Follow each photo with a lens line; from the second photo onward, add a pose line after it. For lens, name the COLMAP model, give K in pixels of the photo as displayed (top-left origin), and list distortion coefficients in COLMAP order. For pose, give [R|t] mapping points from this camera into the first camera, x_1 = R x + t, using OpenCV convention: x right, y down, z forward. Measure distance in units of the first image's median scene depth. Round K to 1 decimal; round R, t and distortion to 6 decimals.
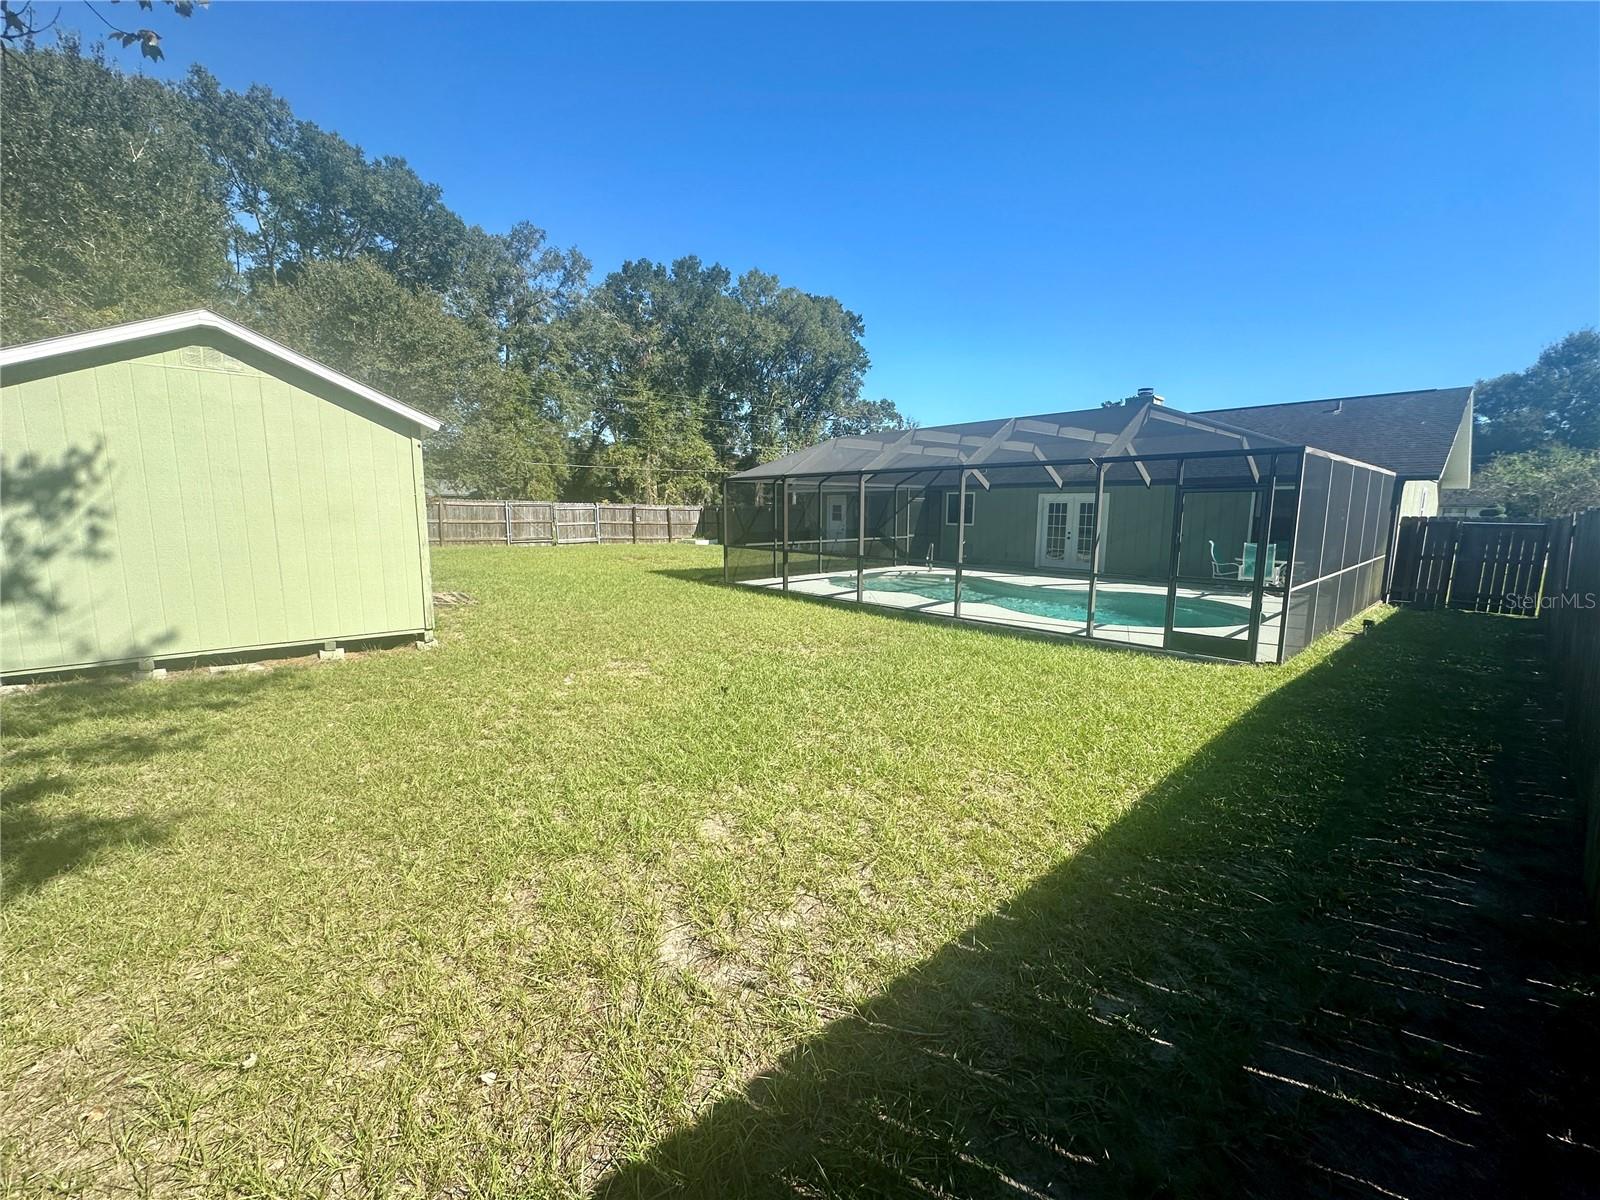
lens RADIAL K [[638.0, 0, 801.4], [0, 638.0, 599.3], [0, 0, 1]] dist [-0.003439, 0.000180]
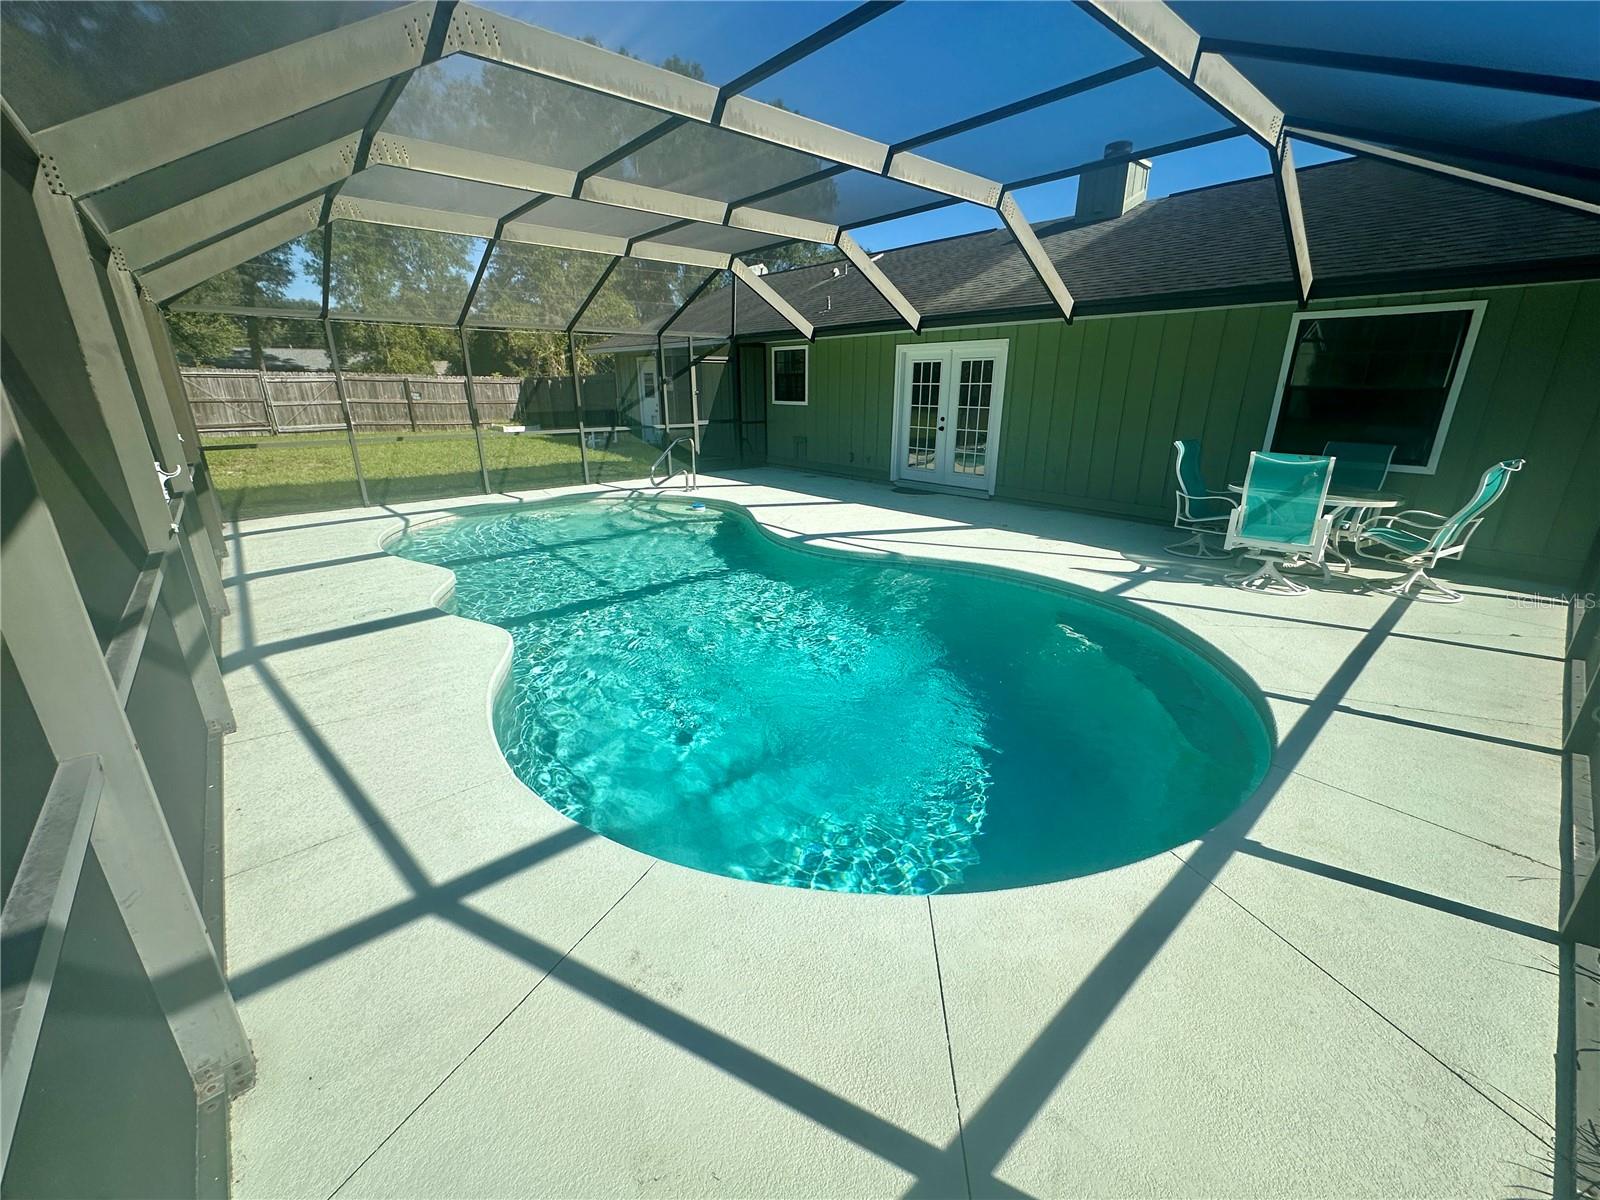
lens RADIAL K [[638.0, 0, 801.4], [0, 638.0, 599.3], [0, 0, 1]] dist [-0.003439, 0.000180]
pose [[0.999857, 0.004085, -0.016421, 0.127388], [-0.001059, 0.983632, 0.180186, -0.020806], [0.016889, -0.180143, 0.983496, 0.177984]]
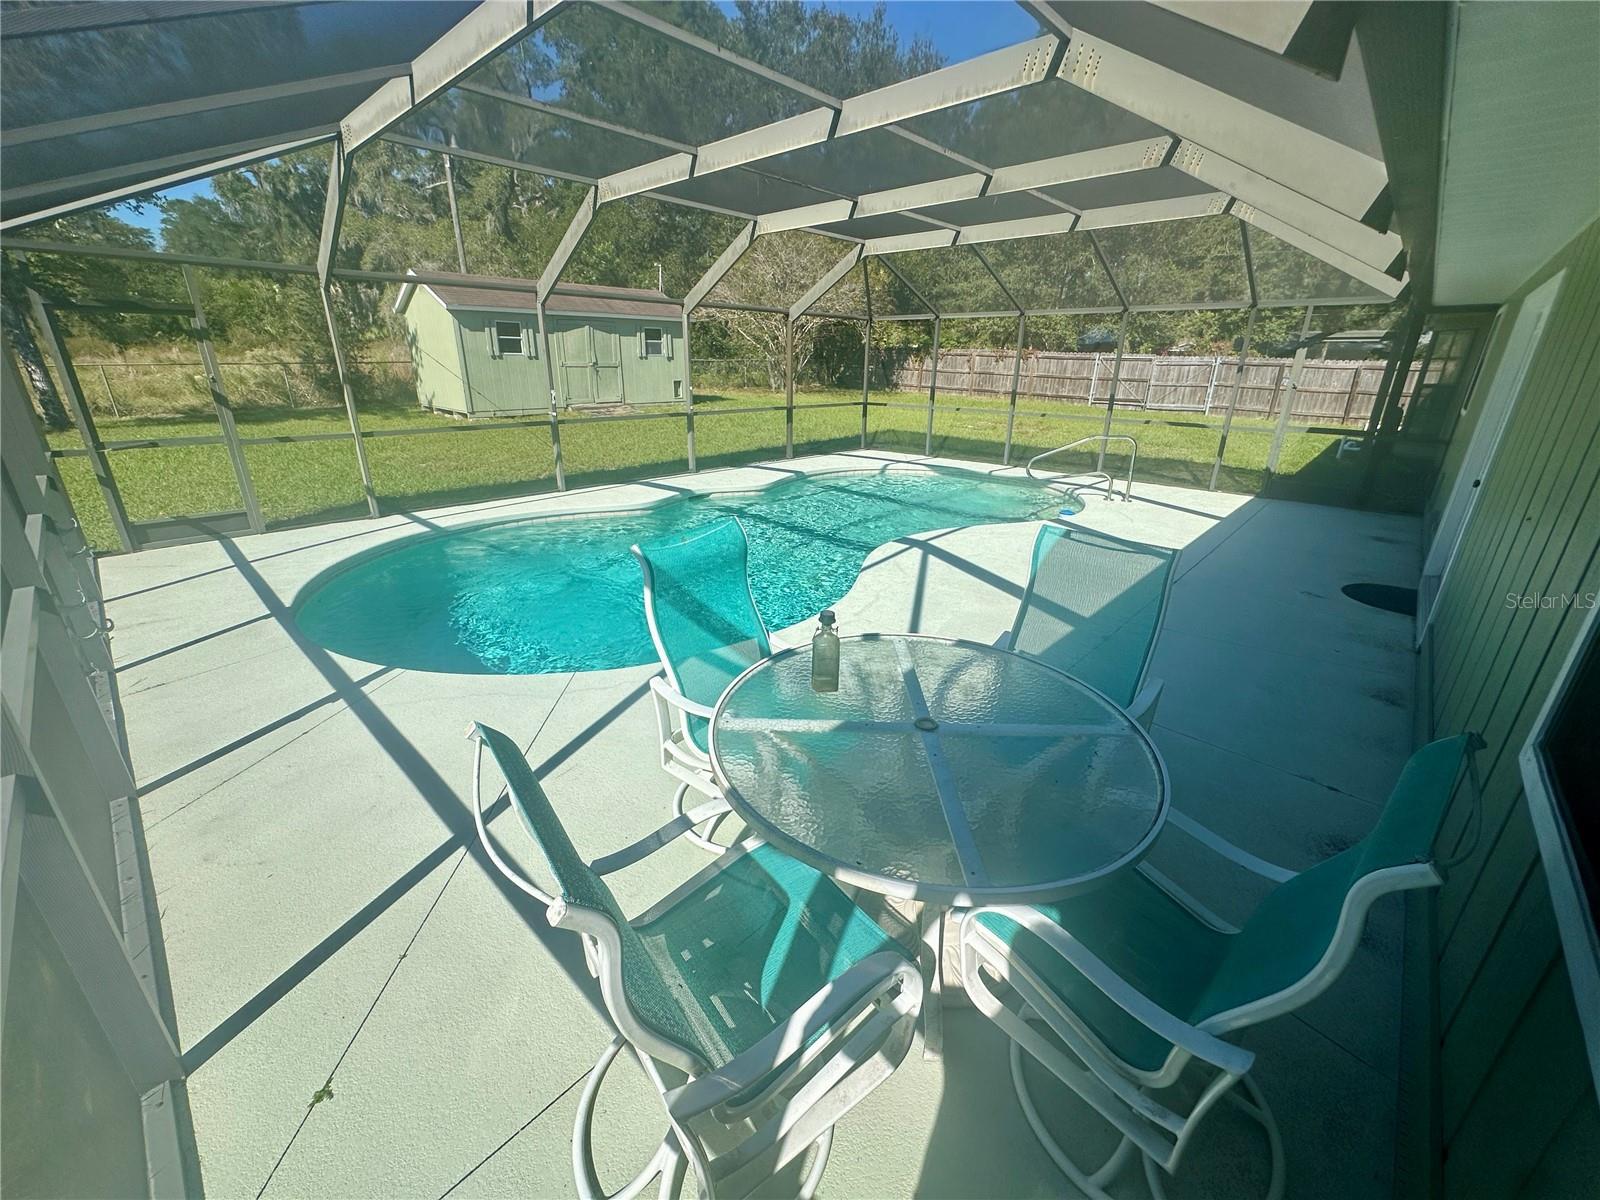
lens RADIAL K [[643.1, 0, 803.6], [0, 643.1, 595.1], [0, 0, 1]] dist [-0.001863, 0.000001]
pose [[0.094941, 0.344418, -0.934003, 0.266548], [-0.156671, 0.931719, 0.327650, -0.040272], [0.983077, 0.115224, 0.142419, 0.296630]]
